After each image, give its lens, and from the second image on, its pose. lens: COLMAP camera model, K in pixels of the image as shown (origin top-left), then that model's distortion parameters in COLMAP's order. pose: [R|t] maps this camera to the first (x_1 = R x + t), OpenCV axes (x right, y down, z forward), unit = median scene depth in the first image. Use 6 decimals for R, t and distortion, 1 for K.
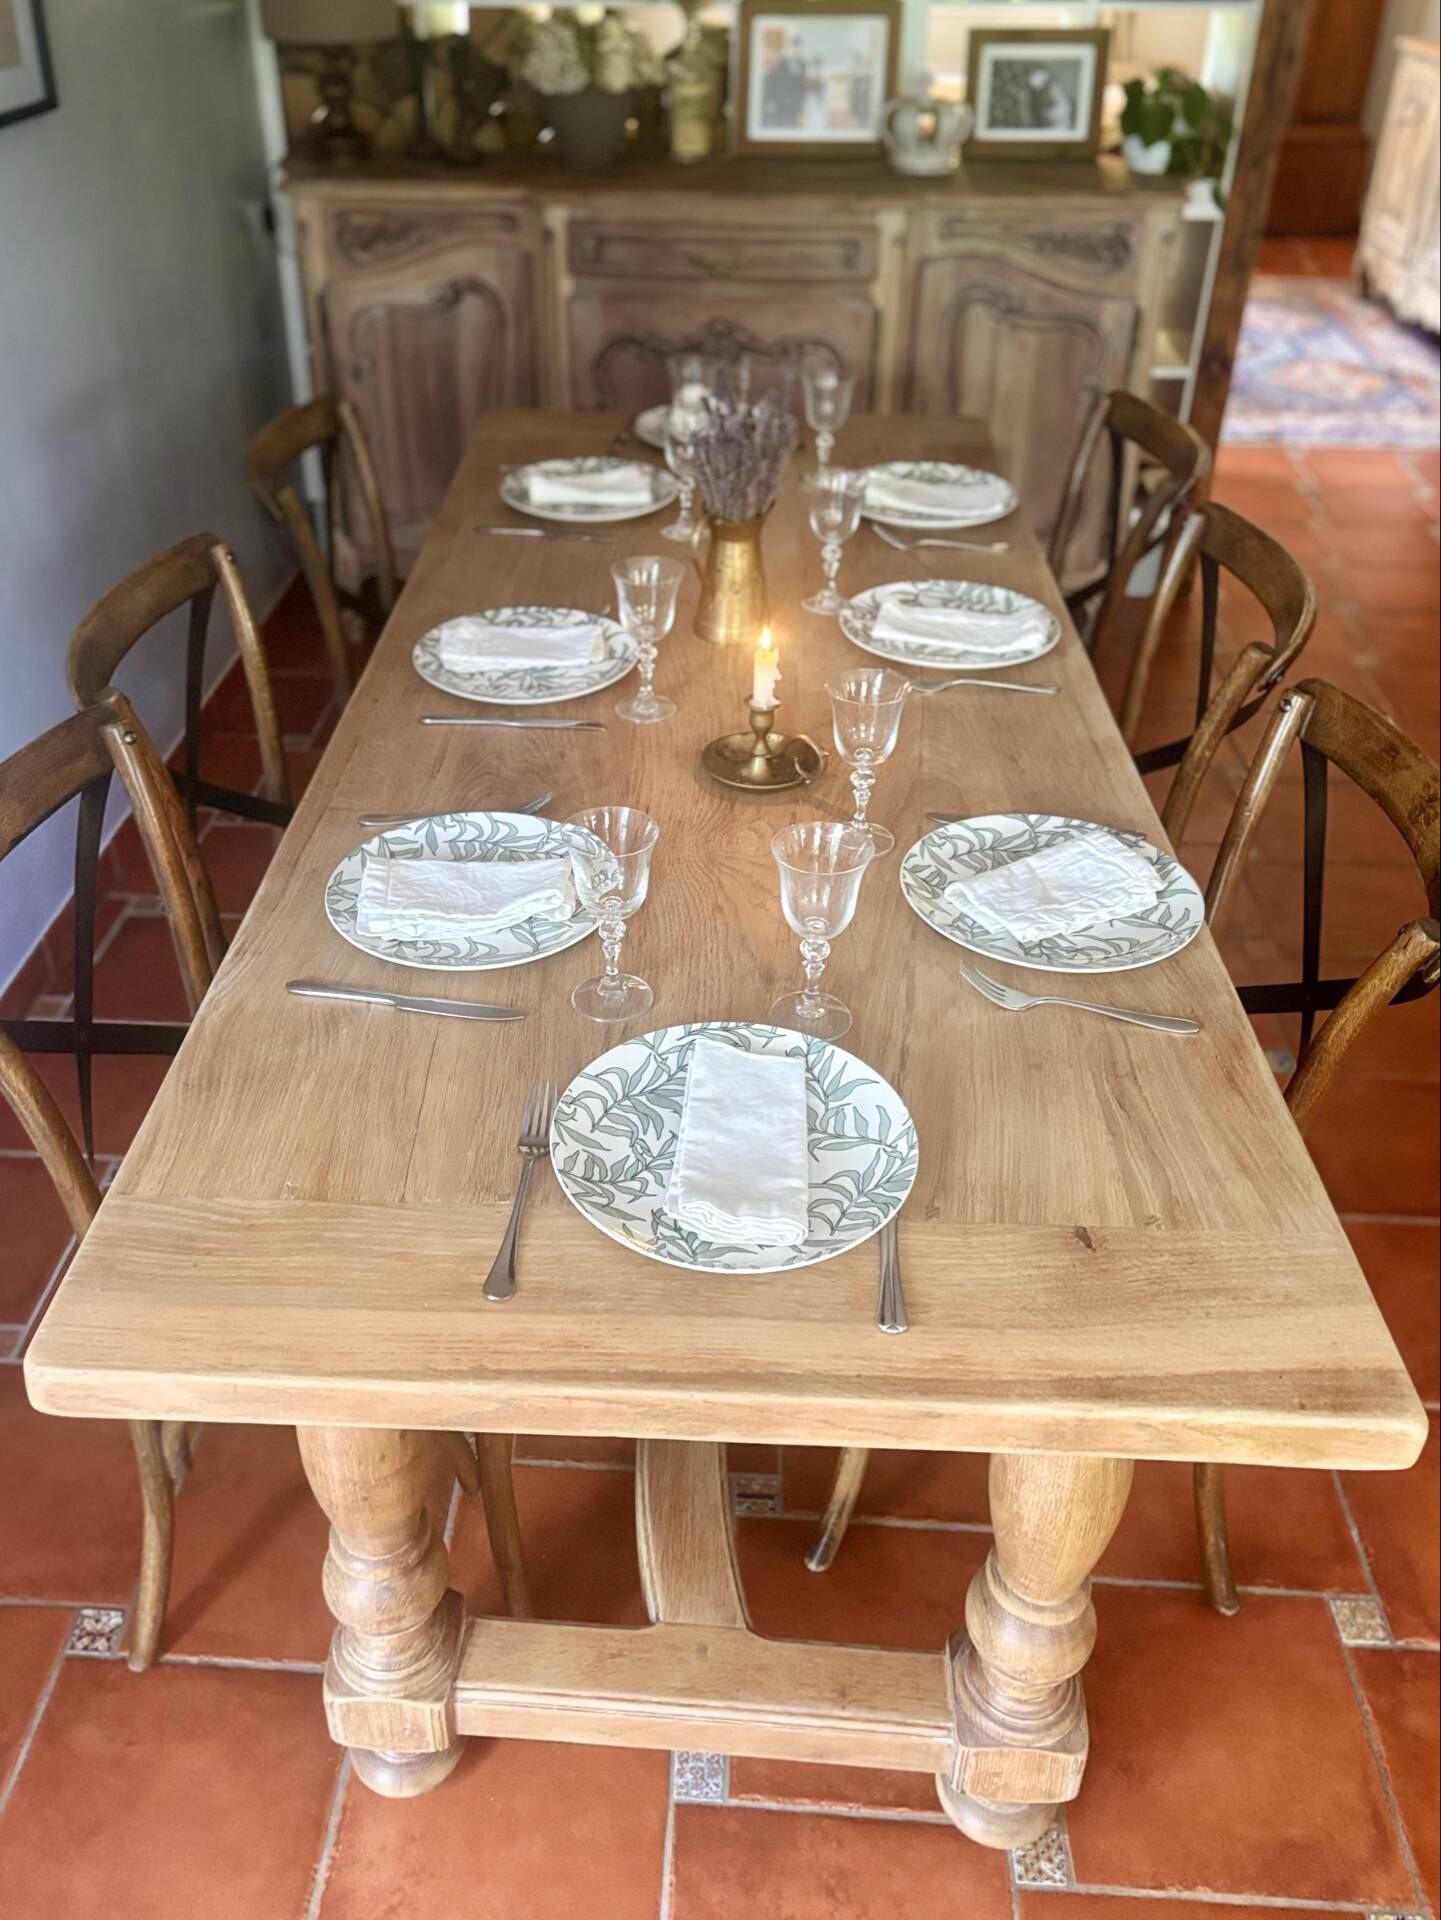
lens RADIAL K [[1562.5, 0, 650.7], [0, 1562.5, 886.3], [0, 0, 1]] dist [0.008441, 0.008900]
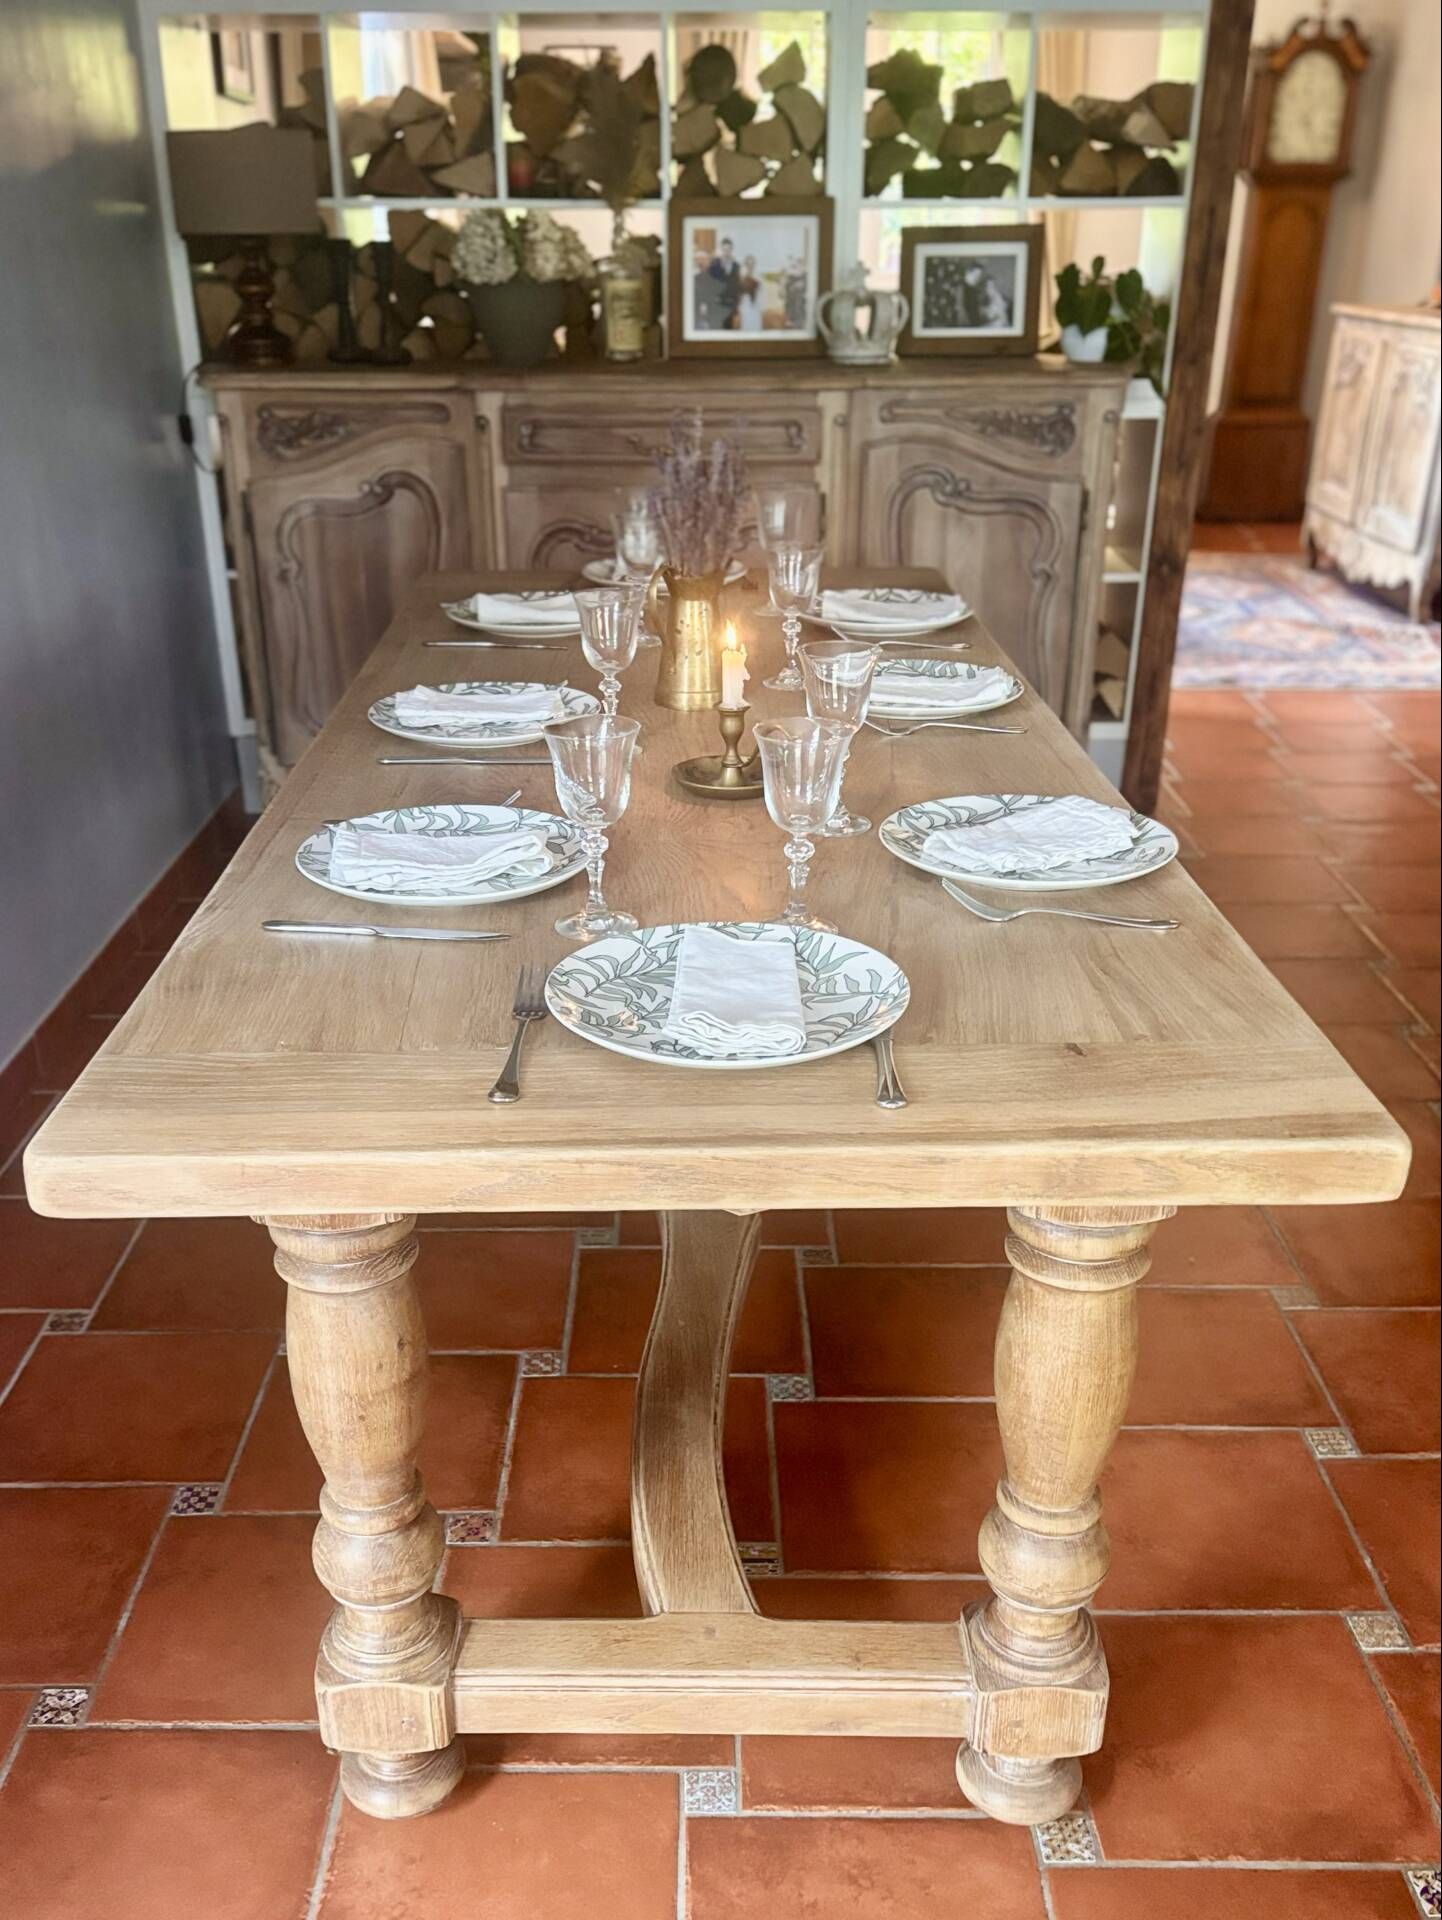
lens RADIAL K [[1705.3, 0, 683.7], [0, 1705.3, 1171.5], [0, 0, 1]] dist [0.009847, 0.002898]
pose [[0.997960, -0.034563, 0.053671, -0.028939], [0.038180, 0.996961, -0.067898, 0.267604], [-0.051161, 0.069809, 0.996248, -0.062465]]
